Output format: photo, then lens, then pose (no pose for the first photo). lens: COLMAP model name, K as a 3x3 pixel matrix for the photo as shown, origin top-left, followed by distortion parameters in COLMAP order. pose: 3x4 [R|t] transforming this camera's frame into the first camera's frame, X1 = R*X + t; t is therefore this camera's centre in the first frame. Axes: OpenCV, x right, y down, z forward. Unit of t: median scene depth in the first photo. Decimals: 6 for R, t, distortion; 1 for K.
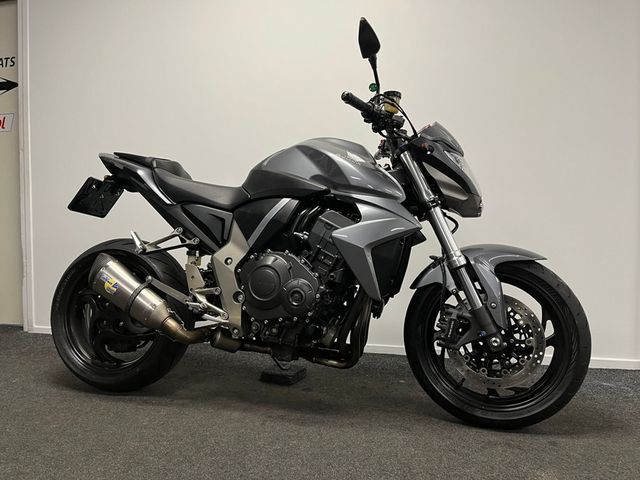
lens RADIAL K [[482.0, 0, 317.6], [0, 482.0, 239.8], [0, 0, 1]] dist [0.017200, 0.005079]
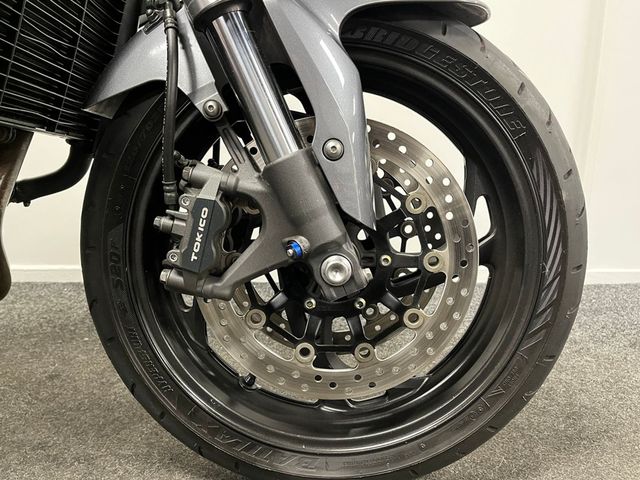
lens RADIAL K [[482.0, 0, 320.3], [0, 482.0, 240.5], [0, 0, 1]] dist [0.017200, 0.005079]
pose [[0.961035, -0.048871, 0.272072, 0.266591], [-0.004207, 0.981548, 0.191169, 0.131111], [-0.276394, -0.184865, 0.943097, 0.697013]]
